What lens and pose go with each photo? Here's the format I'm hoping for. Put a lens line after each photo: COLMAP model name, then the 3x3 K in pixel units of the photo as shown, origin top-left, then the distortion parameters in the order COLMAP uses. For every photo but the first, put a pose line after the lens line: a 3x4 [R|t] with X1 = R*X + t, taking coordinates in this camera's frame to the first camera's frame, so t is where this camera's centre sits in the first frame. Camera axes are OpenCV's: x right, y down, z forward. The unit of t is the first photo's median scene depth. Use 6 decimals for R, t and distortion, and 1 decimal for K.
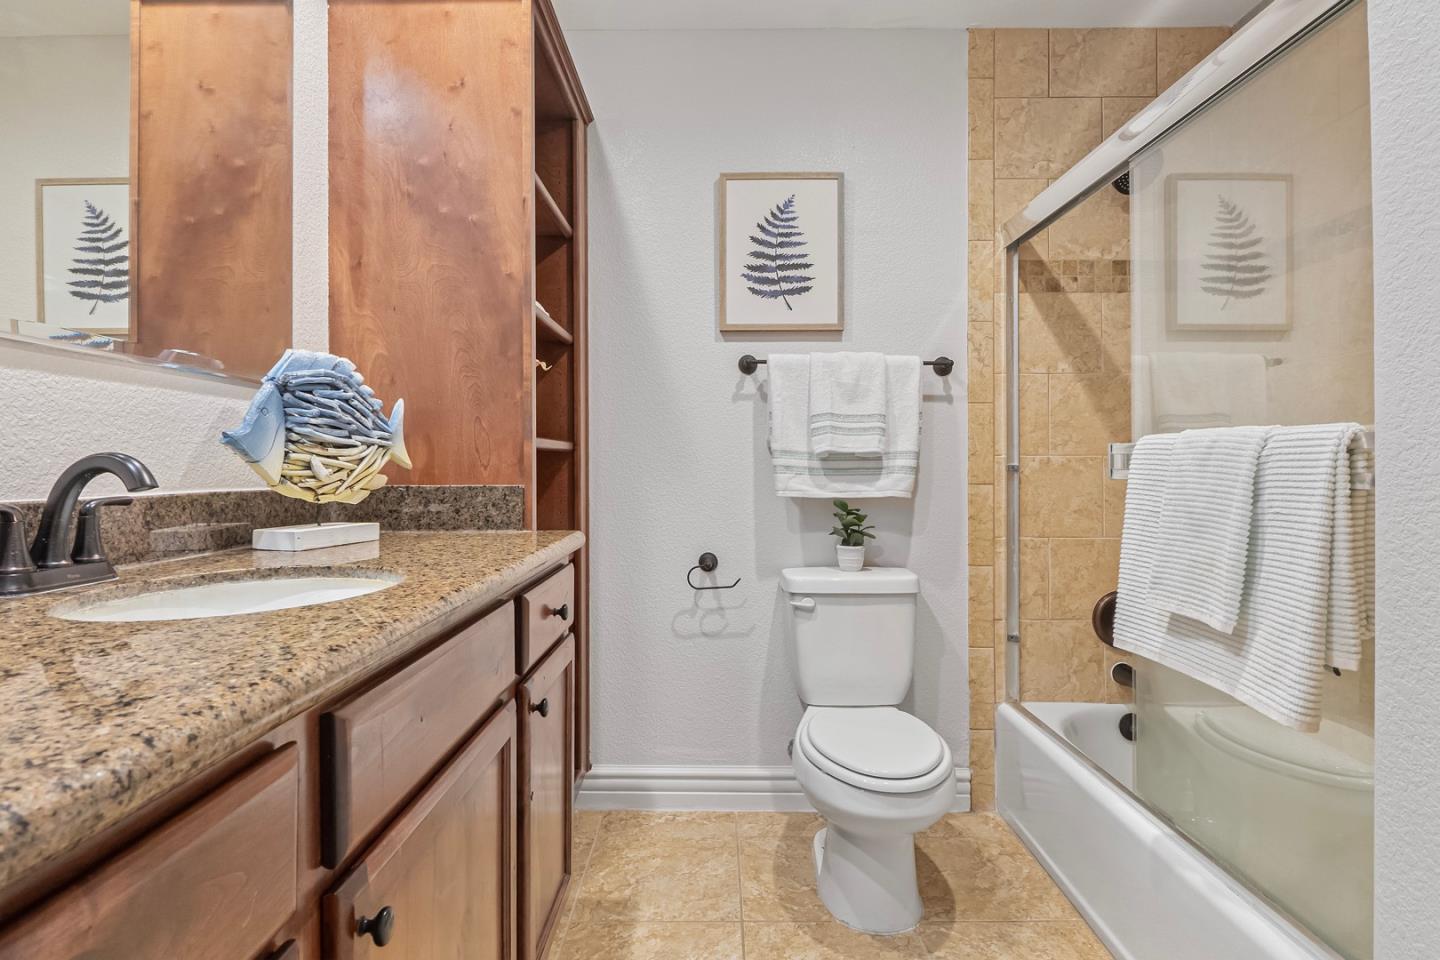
lens RADIAL K [[638.3, 0, 702.4], [0, 638.3, 467.6], [0, 0, 1]] dist [-0.002180, -0.000791]
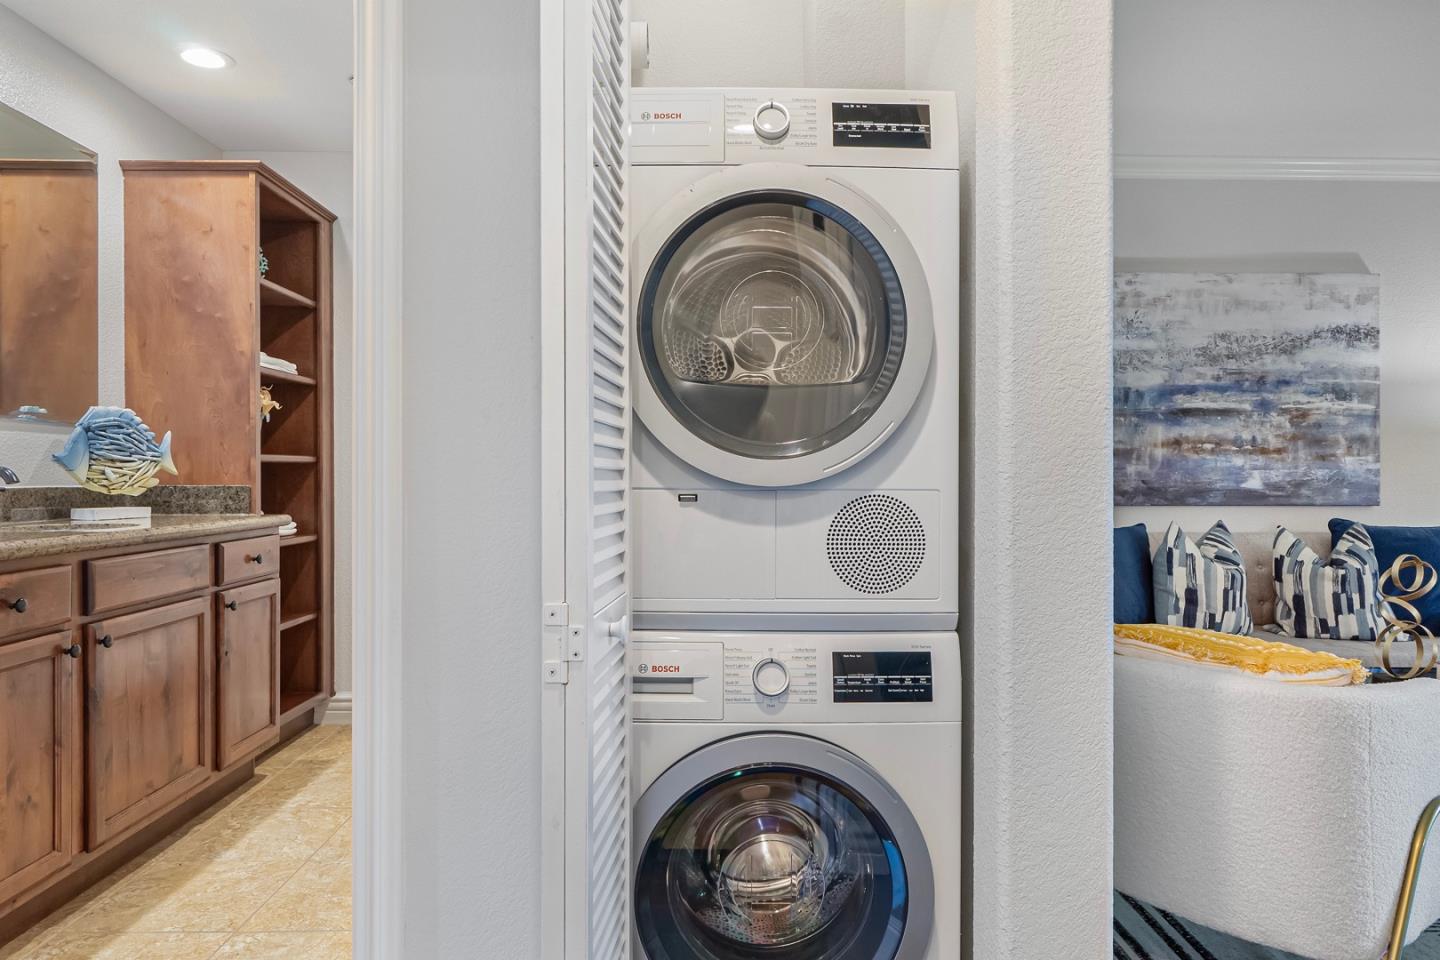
lens RADIAL K [[851.0, 0, 757.7], [0, 851.0, 483.7], [0, 0, 1]] dist [-0.003138, -0.000969]
pose [[0.999534, 0.002687, 0.030394, 0.915736], [-0.002921, 0.999966, 0.007651, 0.003326], [-0.030373, -0.007736, 0.999509, -1.146631]]
